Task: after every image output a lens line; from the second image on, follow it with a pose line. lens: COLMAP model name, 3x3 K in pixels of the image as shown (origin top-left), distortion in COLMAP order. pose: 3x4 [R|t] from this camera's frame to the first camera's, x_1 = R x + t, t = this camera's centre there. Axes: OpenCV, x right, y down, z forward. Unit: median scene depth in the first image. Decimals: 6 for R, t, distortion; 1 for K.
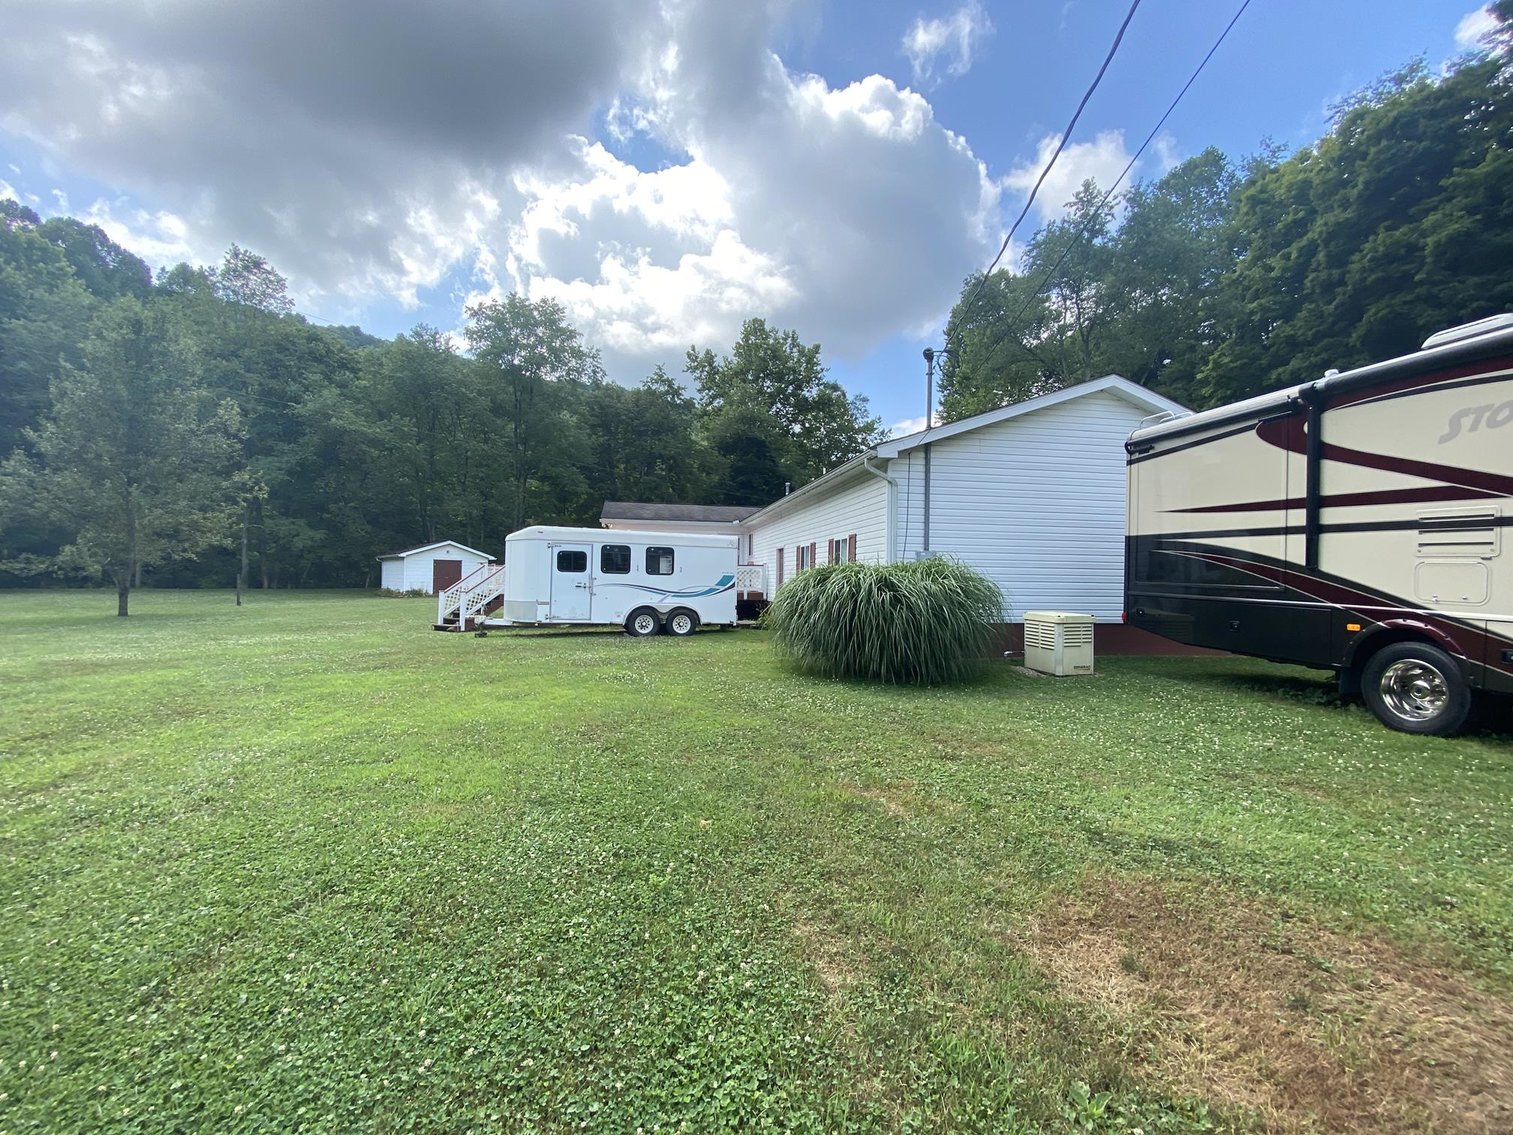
lens RADIAL K [[612.2, 0, 749.2], [0, 612.2, 577.8], [0, 0, 1]] dist [0.021312, -0.020177]
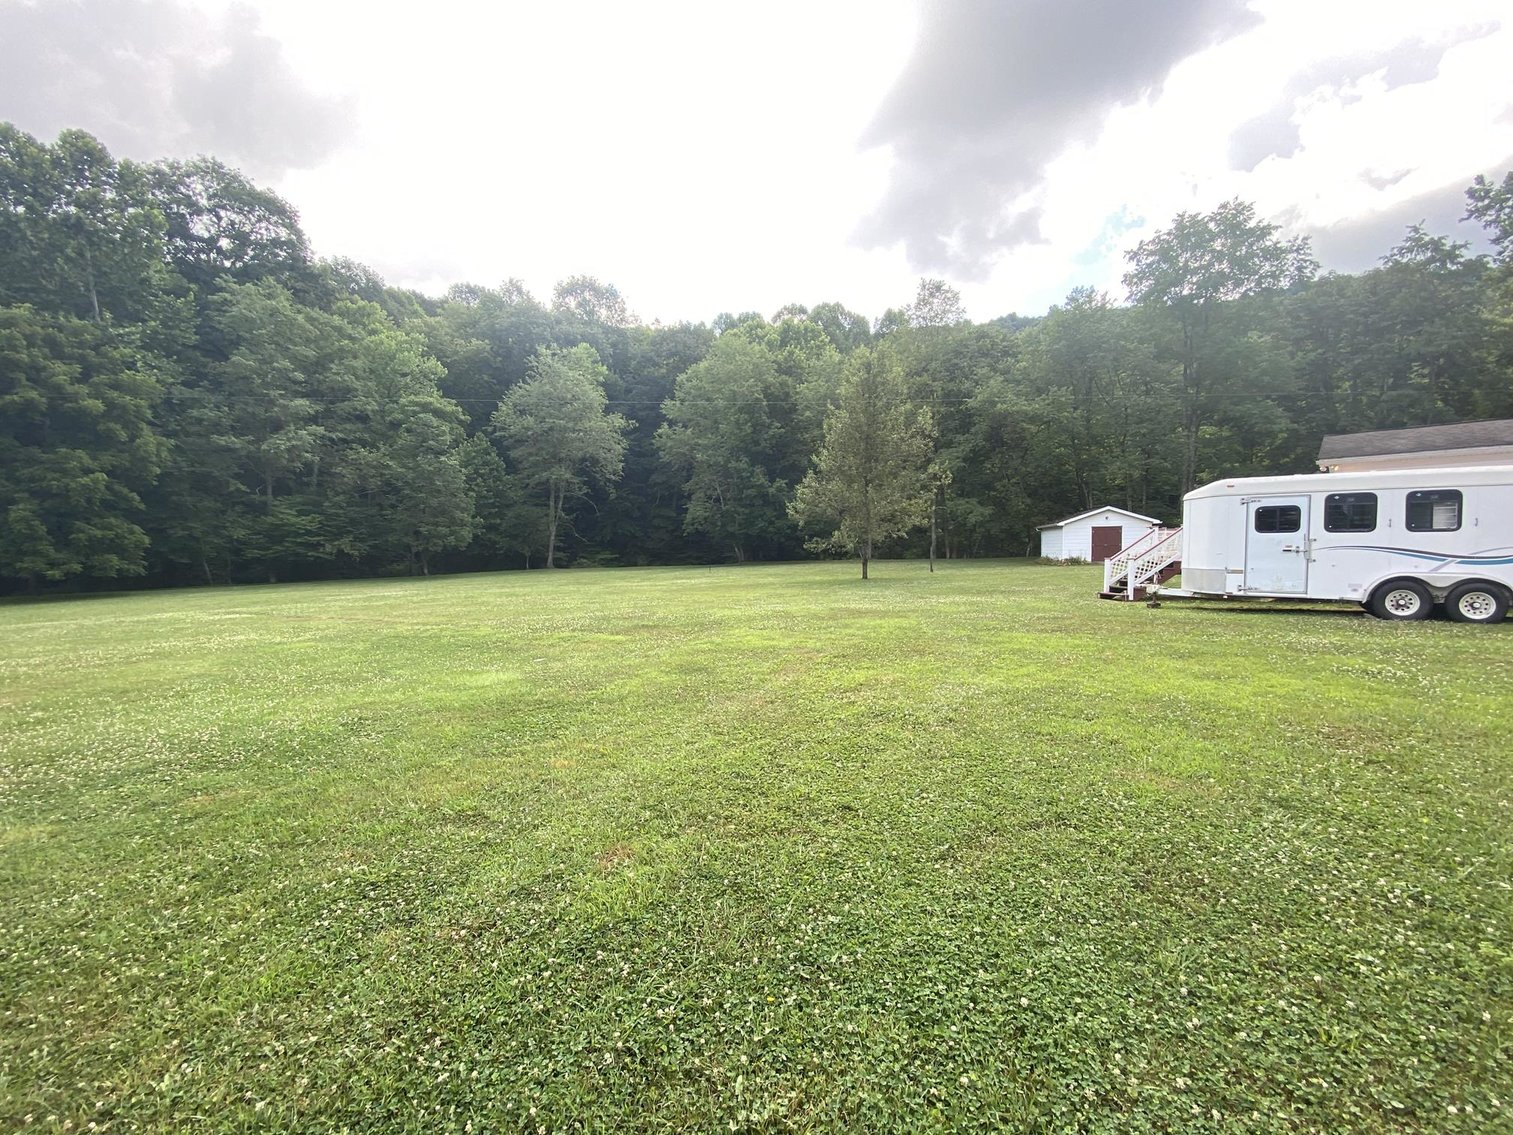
lens RADIAL K [[612.2, 0, 749.2], [0, 612.2, 577.8], [0, 0, 1]] dist [0.021312, -0.020177]
pose [[0.563058, 0.014522, -0.826290, -0.013599], [0.028062, 0.998933, 0.036678, 0.000572], [0.825941, -0.043839, 0.562050, -0.016006]]
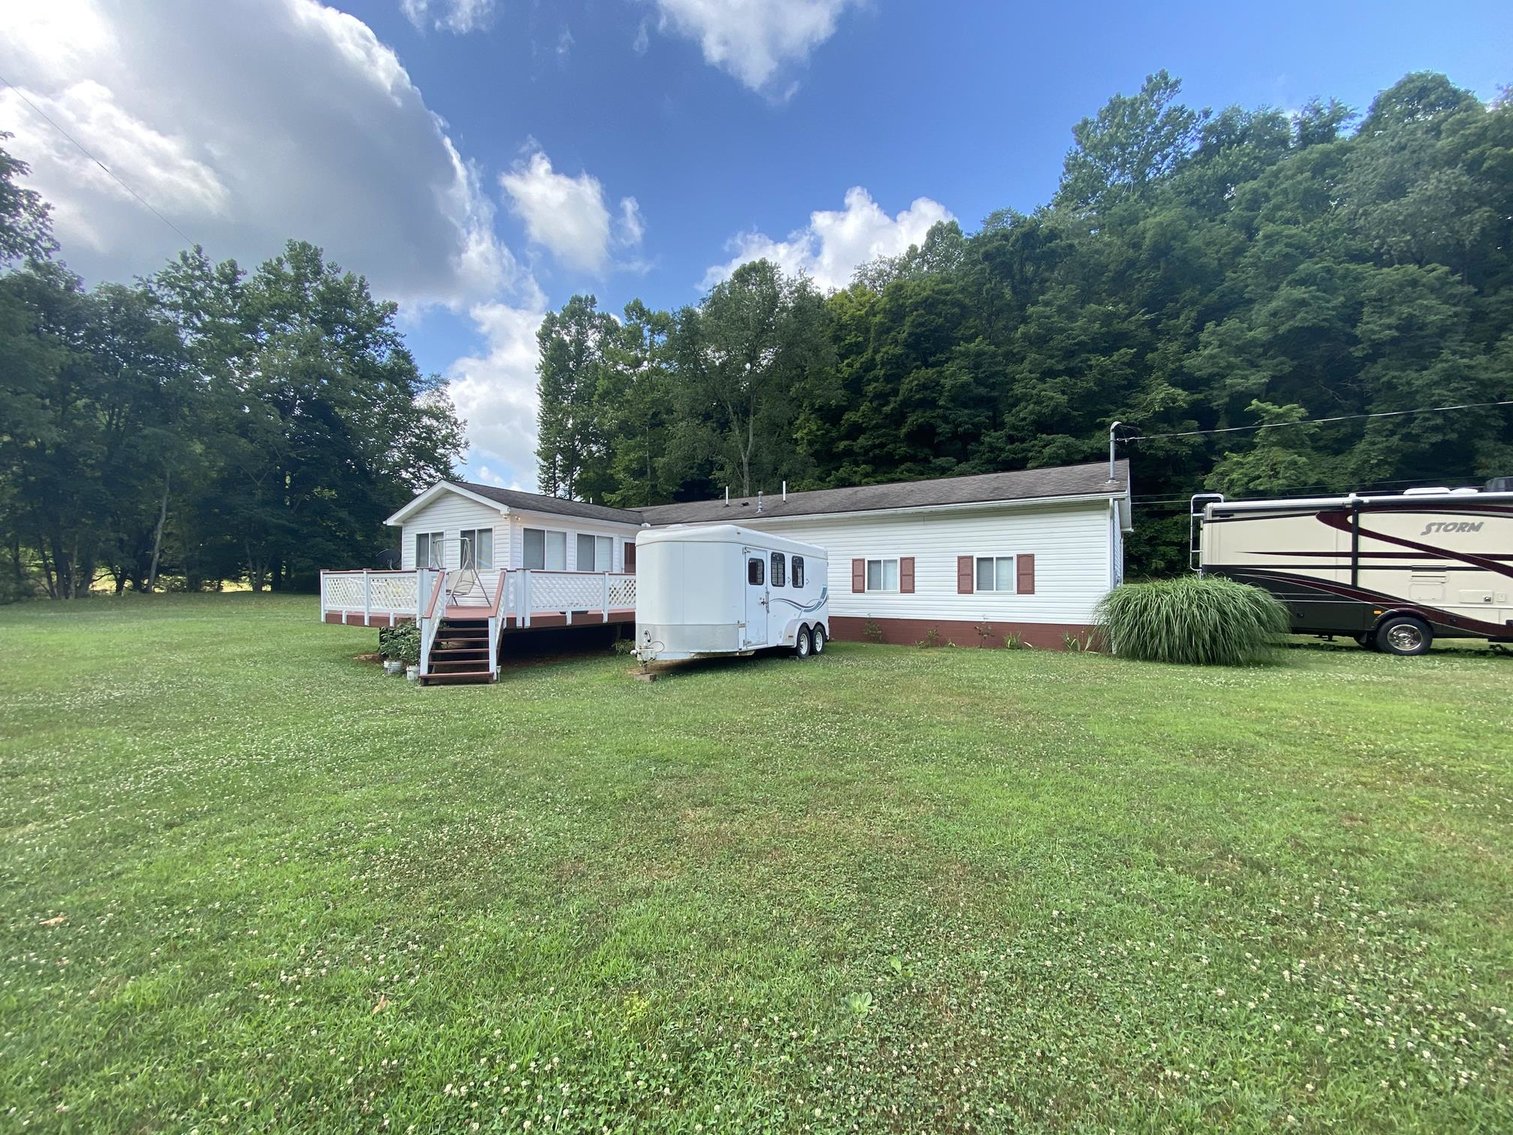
lens RADIAL K [[623.7, 0, 753.5], [0, 623.7, 583.4], [0, 0, 1]] dist [0.010741, -0.017431]
pose [[0.668506, 0.001180, 0.743706, -0.849066], [0.004818, 0.999971, -0.005918, -0.008143], [-0.743691, 0.007539, 0.668481, 0.452350]]
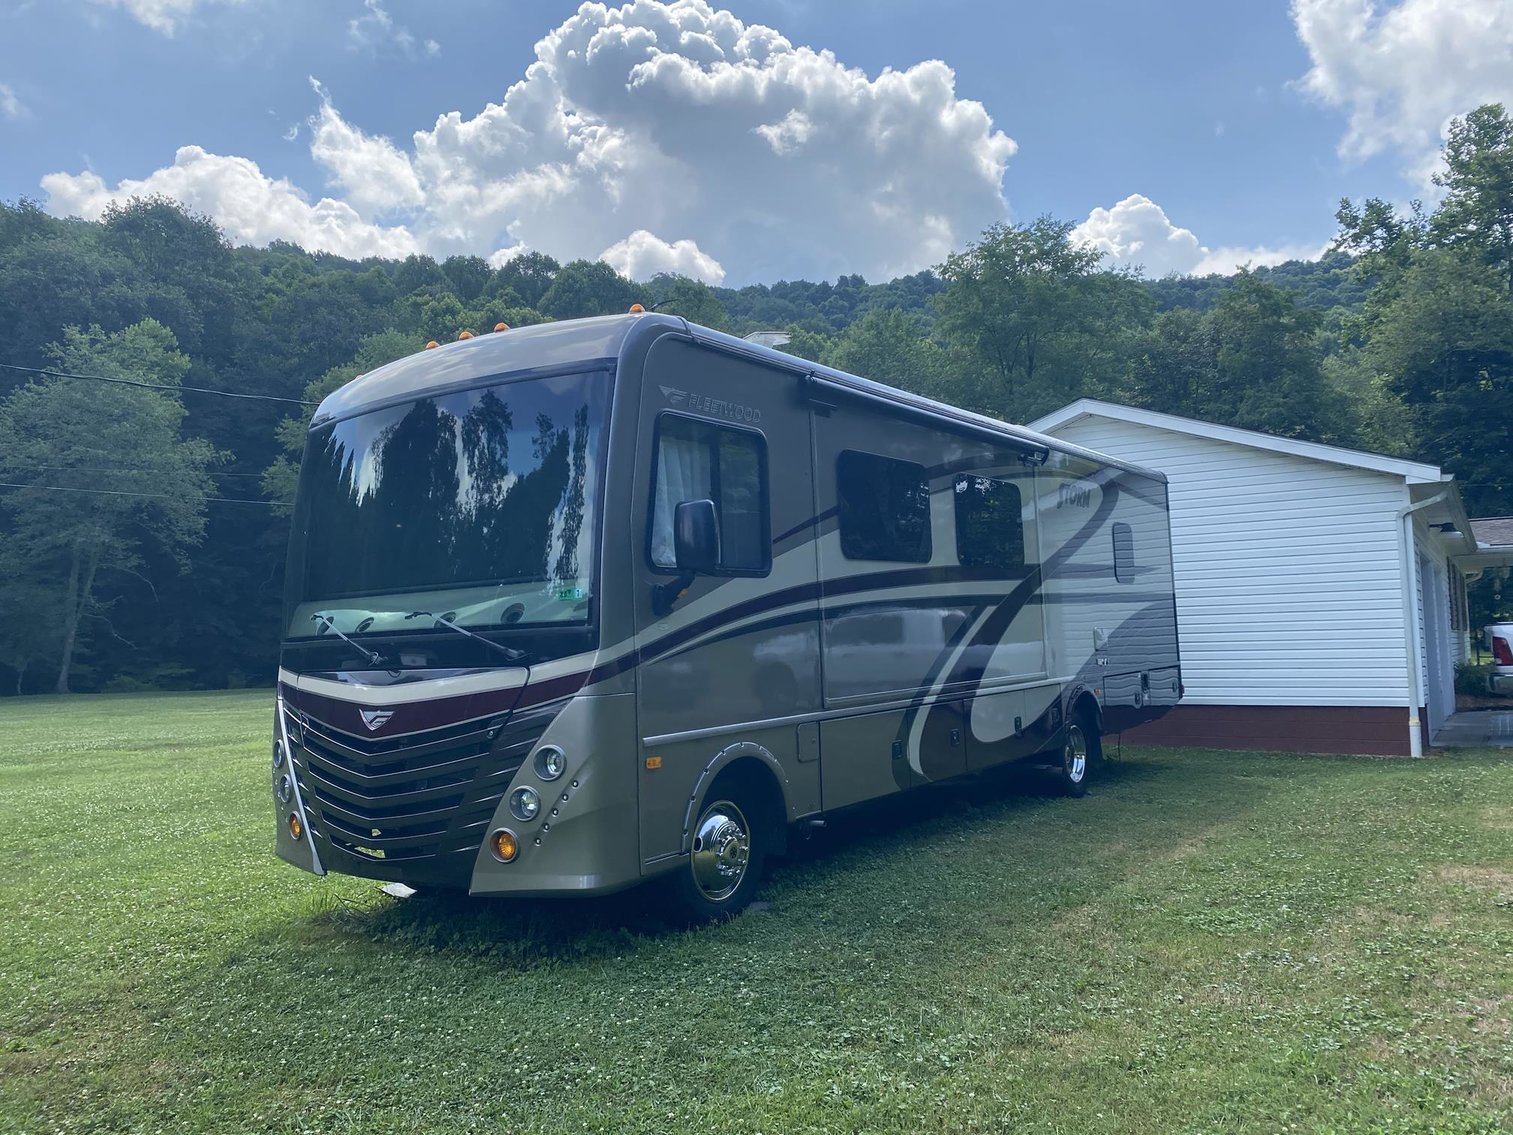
lens RADIAL K [[1172.8, 0, 756.7], [0, 1172.8, 545.2], [0, 0, 1]] dist [0.009001, -0.005123]
pose [[0.728749, -0.088078, -0.679093, 0.657921], [0.029013, 0.994774, -0.097888, 0.005295], [0.684166, 0.051634, 0.727497, -0.218801]]
